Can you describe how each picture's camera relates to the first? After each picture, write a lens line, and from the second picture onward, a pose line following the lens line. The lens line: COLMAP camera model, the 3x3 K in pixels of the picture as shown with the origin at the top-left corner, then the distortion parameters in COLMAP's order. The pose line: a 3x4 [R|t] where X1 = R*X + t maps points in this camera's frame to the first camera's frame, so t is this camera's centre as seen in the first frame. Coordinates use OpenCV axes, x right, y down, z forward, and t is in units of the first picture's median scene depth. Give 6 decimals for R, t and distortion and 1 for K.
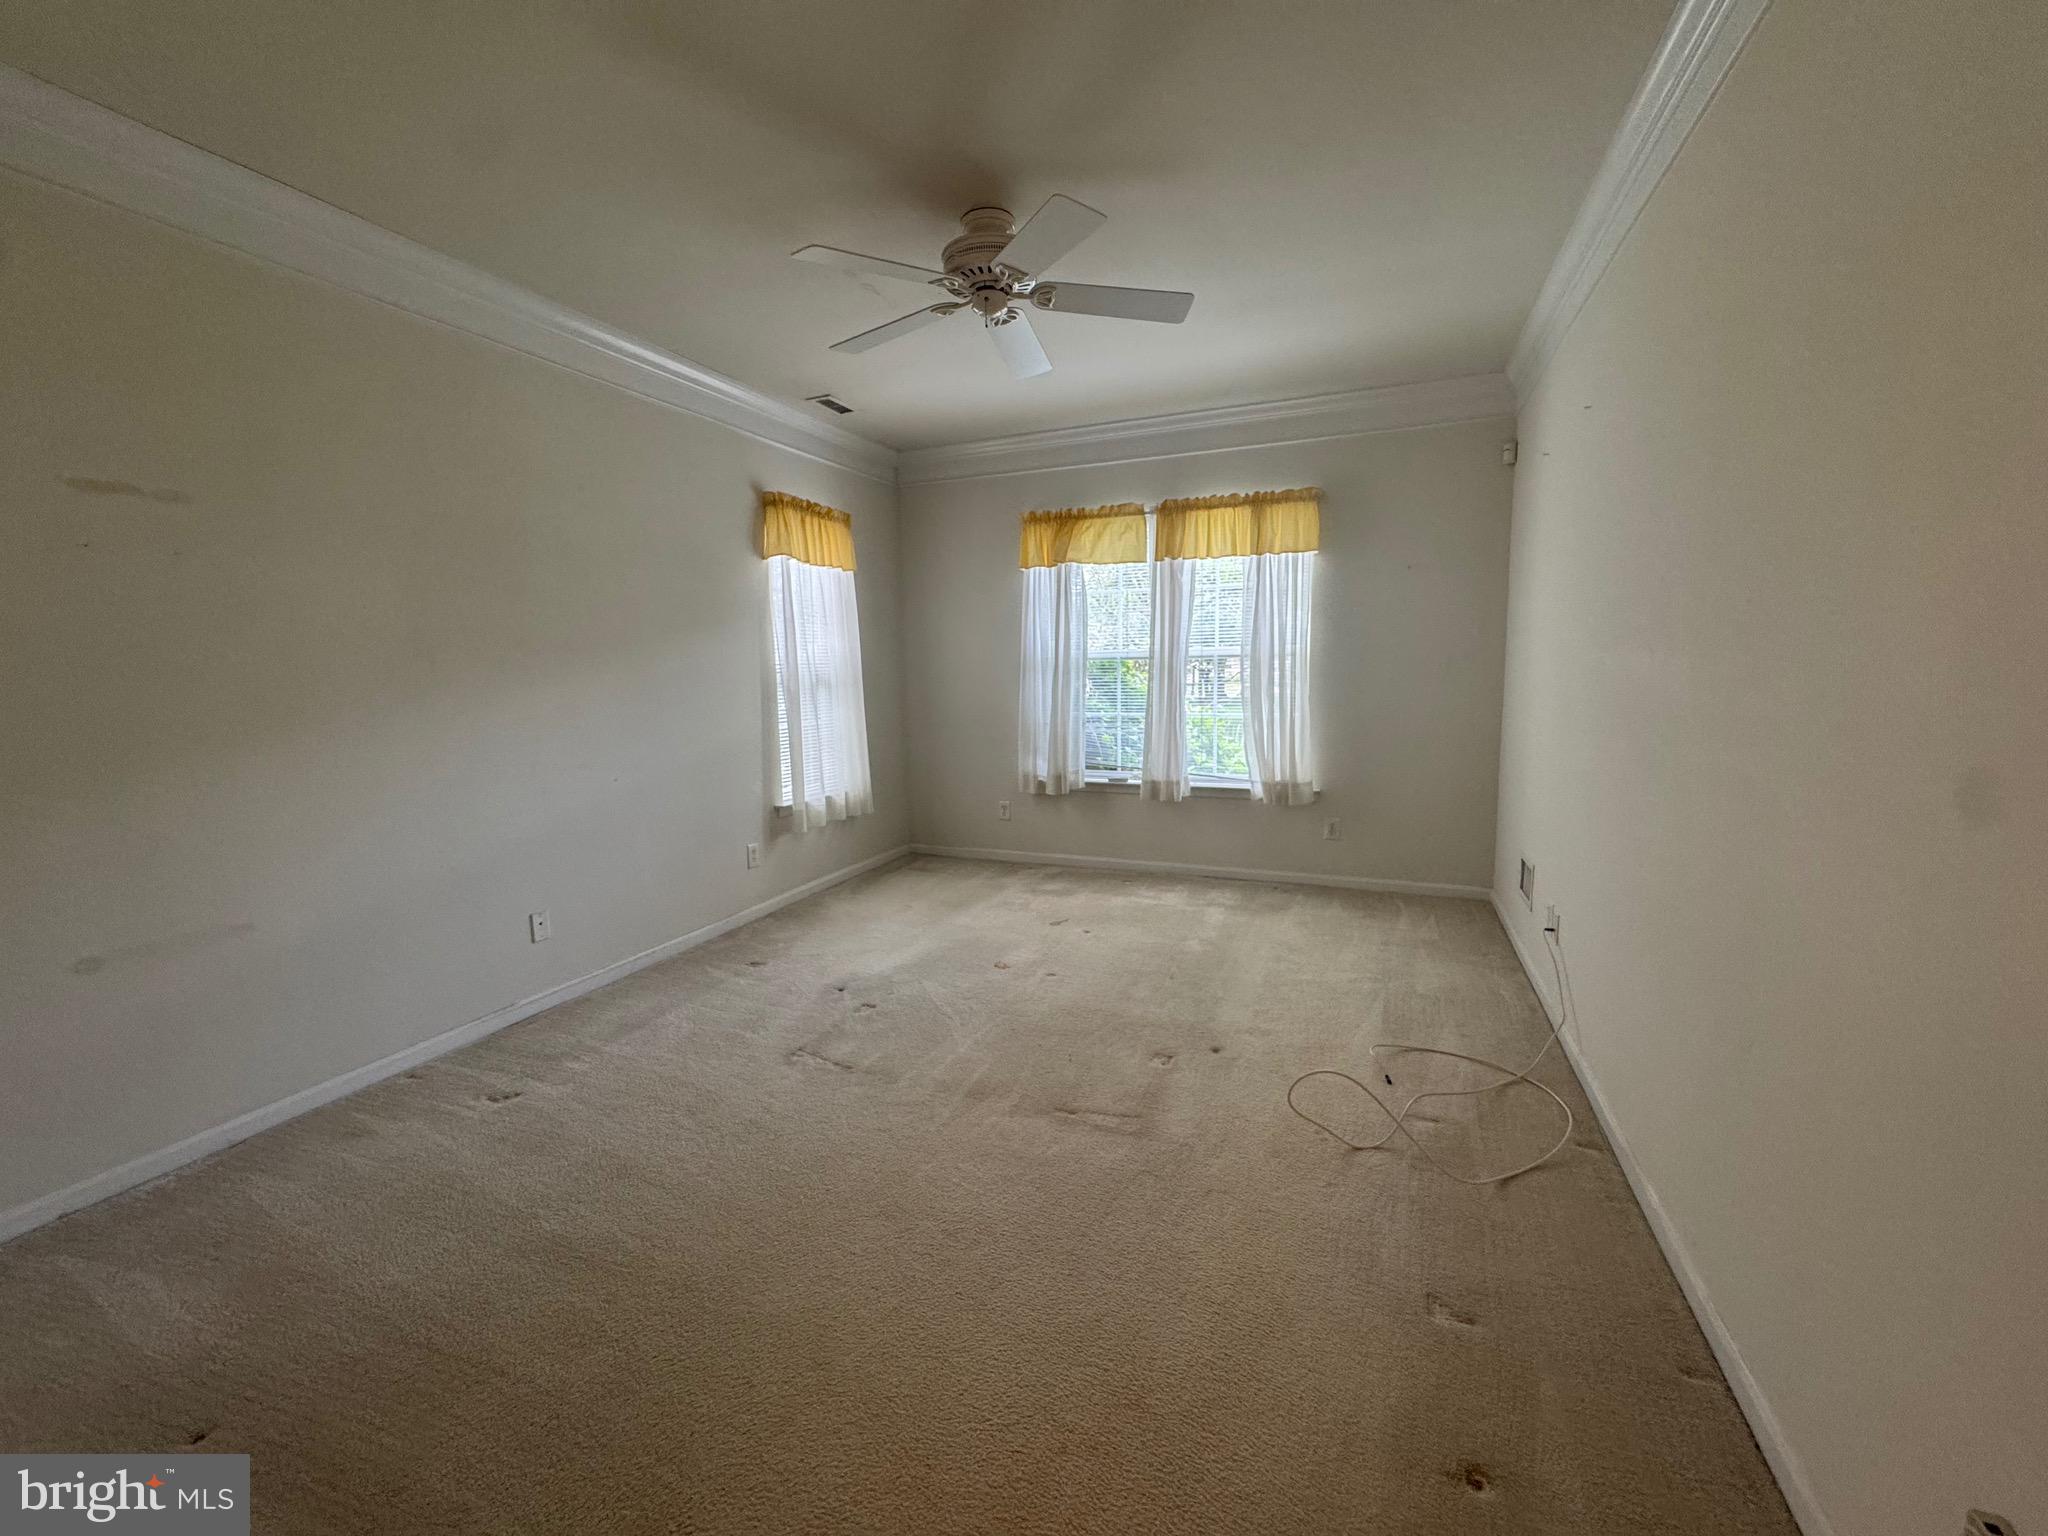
lens RADIAL K [[817.8, 0, 1020.0], [0, 817.8, 770.6], [0, 0, 1]] dist [-0.013459, -0.000586]
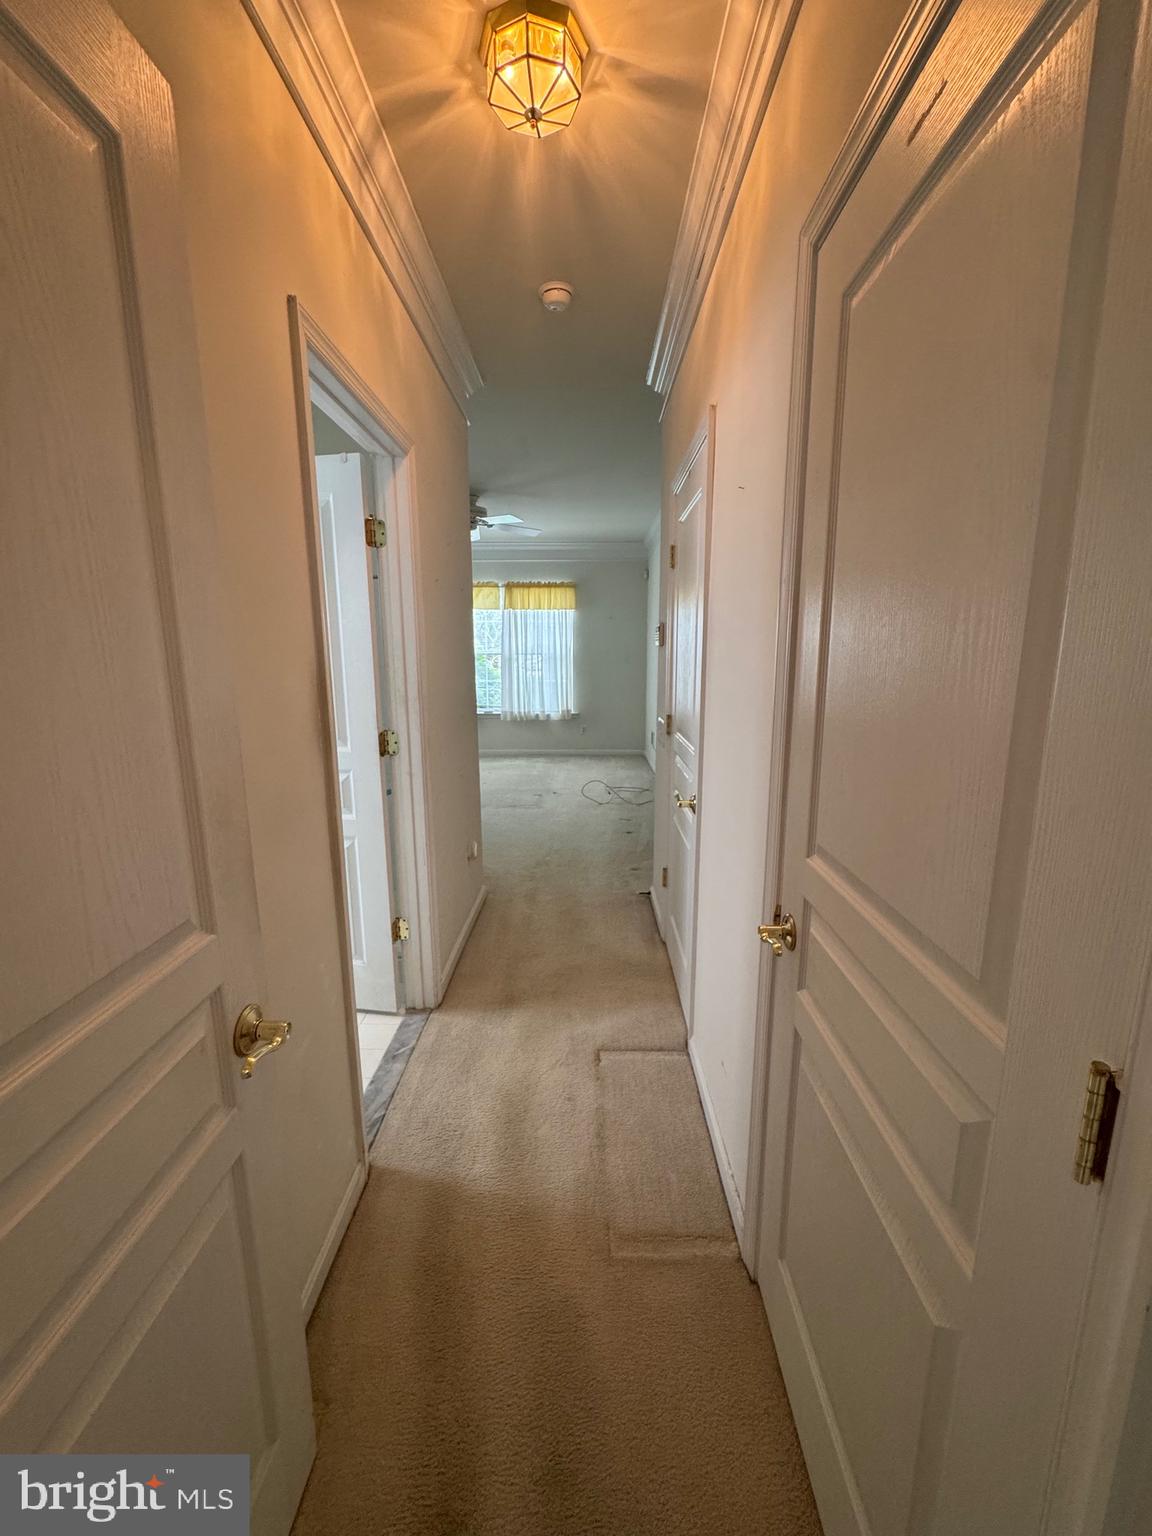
lens RADIAL K [[613.4, 0, 577.9], [0, 613.4, 765.8], [0, 0, 1]] dist [-0.013459, -0.000586]
pose [[0.932394, -0.058178, 0.356731, -0.275778], [0.033350, 0.996598, 0.075366, 0.044043], [-0.359902, -0.058374, 0.931162, -0.654173]]
